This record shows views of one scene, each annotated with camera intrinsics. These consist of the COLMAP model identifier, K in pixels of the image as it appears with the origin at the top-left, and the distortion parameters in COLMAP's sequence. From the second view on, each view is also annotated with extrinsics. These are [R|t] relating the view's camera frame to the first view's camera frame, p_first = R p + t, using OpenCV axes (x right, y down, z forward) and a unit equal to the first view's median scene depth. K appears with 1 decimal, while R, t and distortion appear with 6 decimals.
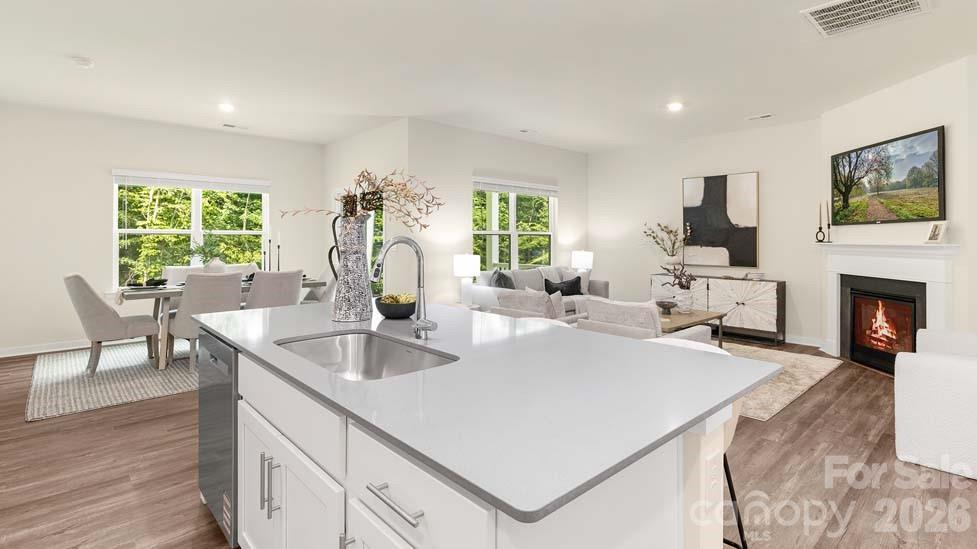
lens RADIAL K [[462.7, 0, 485.9], [0, 462.7, 215.8], [0, 0, 1]] dist [-0.001302, 0.000020]
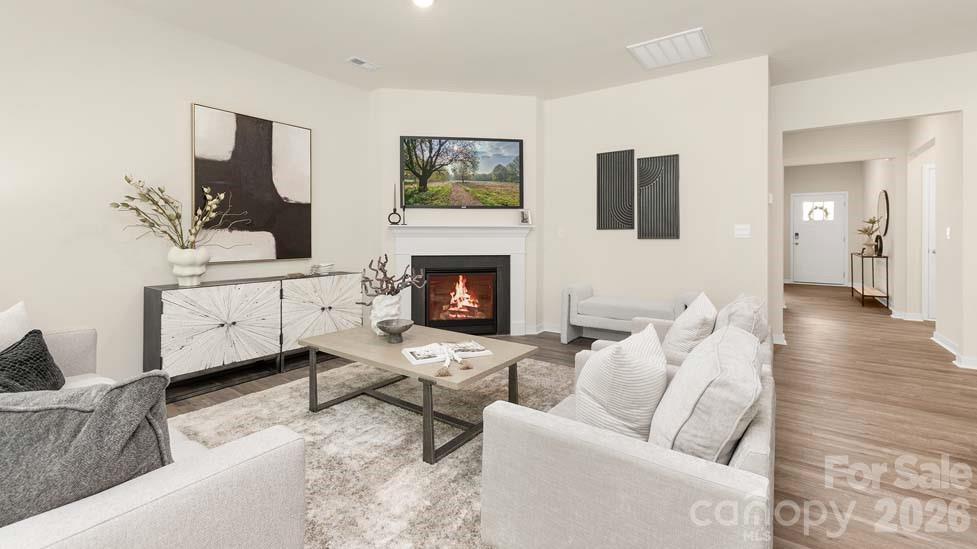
lens RADIAL K [[417.5, 0, 495.0], [0, 417.5, 234.1], [0, 0, 1]] dist [-0.000666, -0.000830]
pose [[-0.202383, 0.006765, 0.979283, -0.160797], [-0.045255, 0.998843, -0.016253, 0.087069], [-0.978260, -0.047606, -0.201842, 1.045876]]
